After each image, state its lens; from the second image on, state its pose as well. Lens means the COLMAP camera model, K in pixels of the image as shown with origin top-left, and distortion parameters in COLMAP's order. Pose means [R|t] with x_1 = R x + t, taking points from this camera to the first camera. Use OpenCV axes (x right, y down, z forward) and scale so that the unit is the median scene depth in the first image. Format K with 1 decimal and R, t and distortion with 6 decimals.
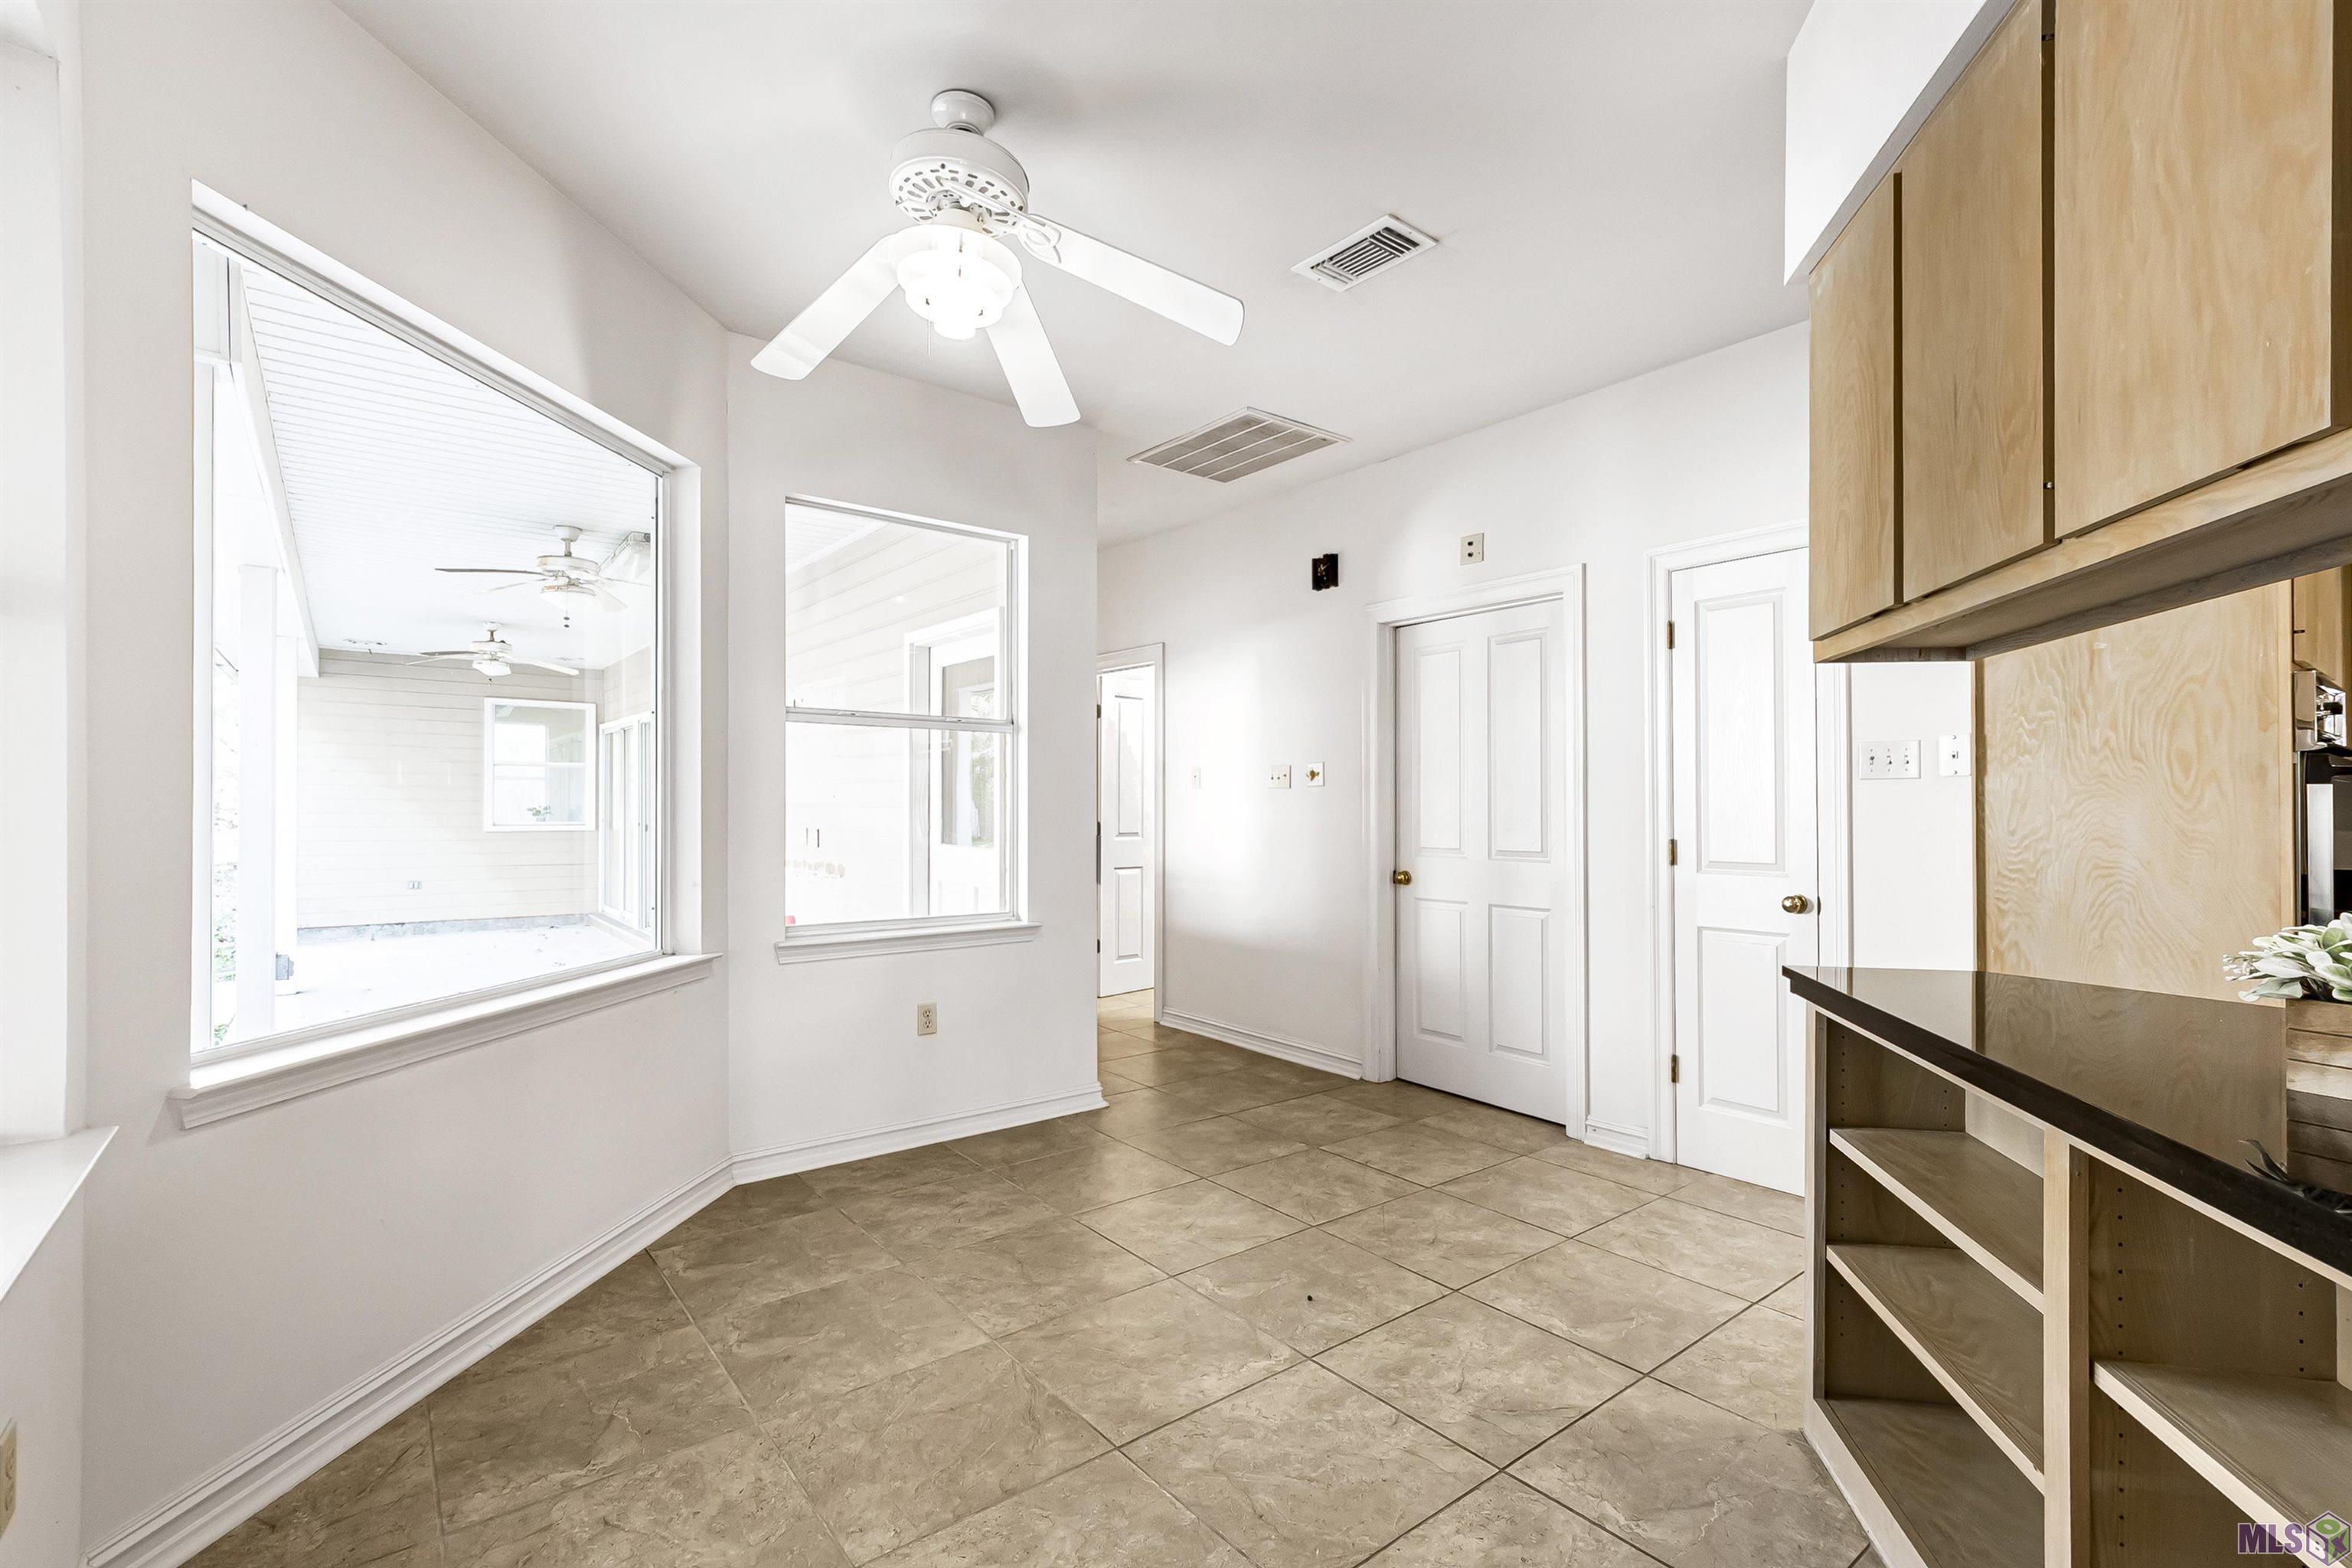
lens RADIAL K [[1056.9, 0, 1172.0], [0, 1056.9, 802.0], [0, 0, 1]] dist [0.007322, 0.000421]
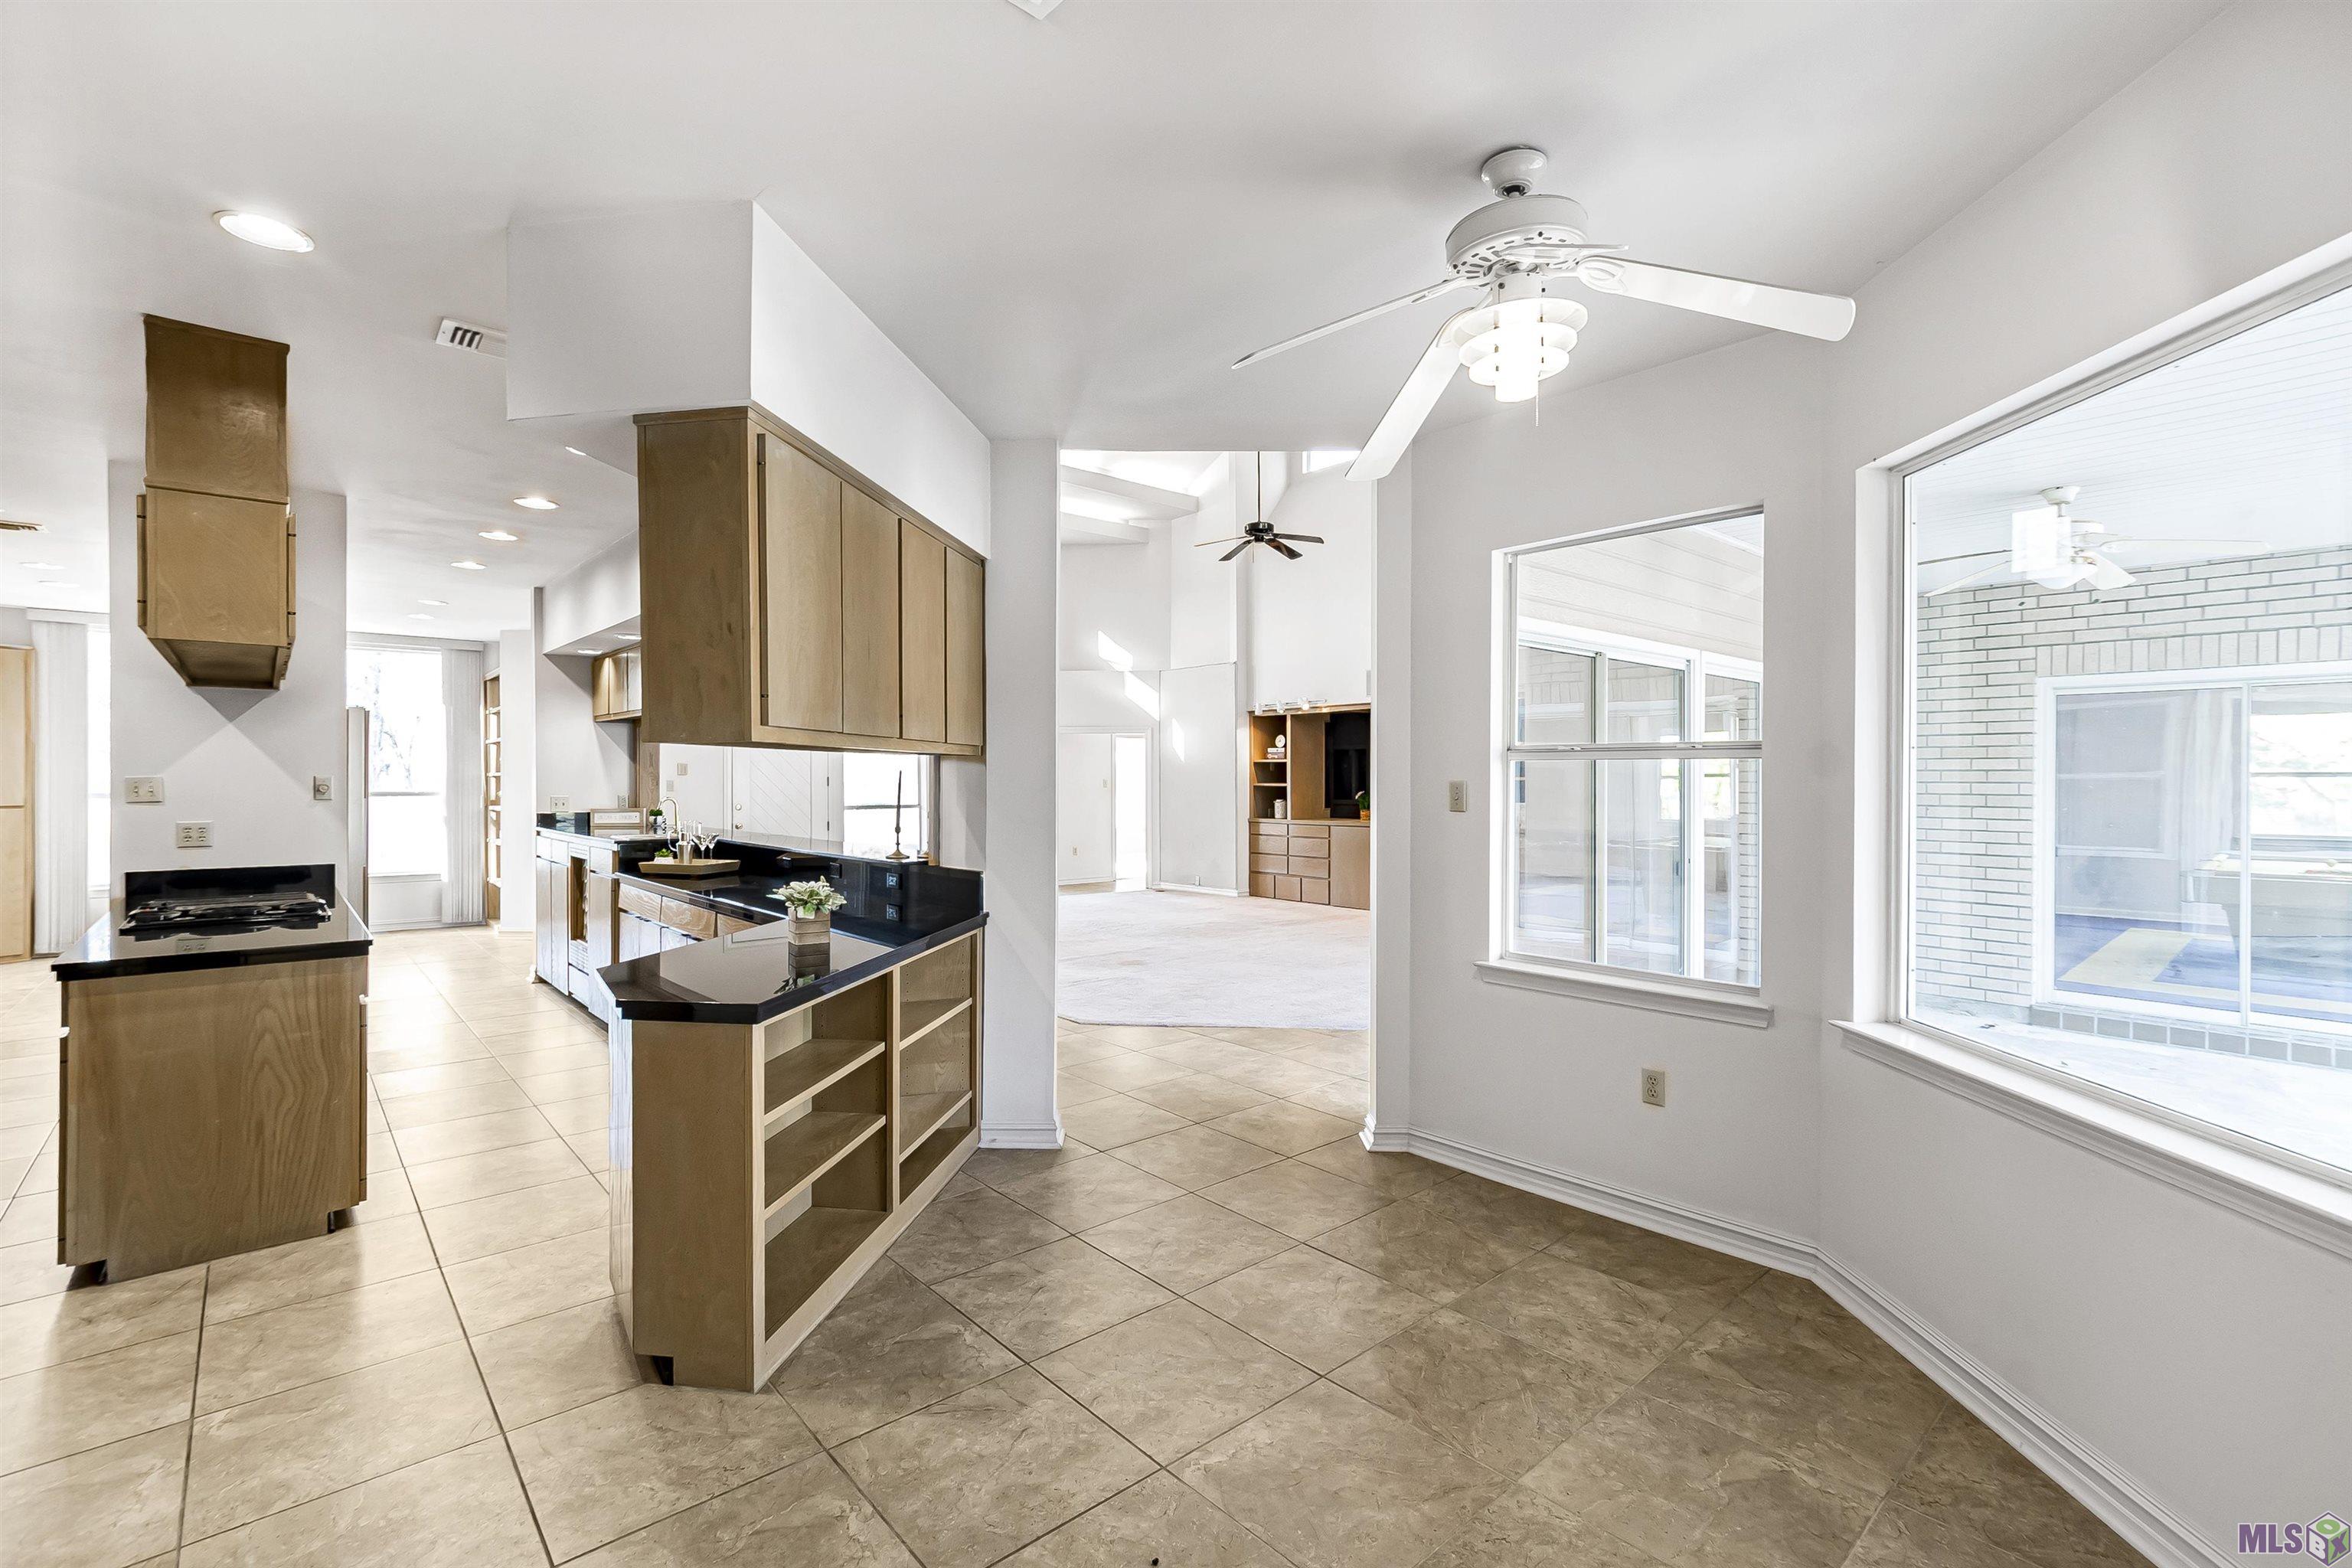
lens RADIAL K [[1056.9, 0, 1172.0], [0, 1056.9, 802.0], [0, 0, 1]] dist [0.007322, 0.000421]
pose [[-0.996326, -0.001915, -0.085620, 0.218072], [-0.003470, 0.999832, 0.018015, -0.086239], [0.085571, 0.018246, -0.996165, 2.060307]]
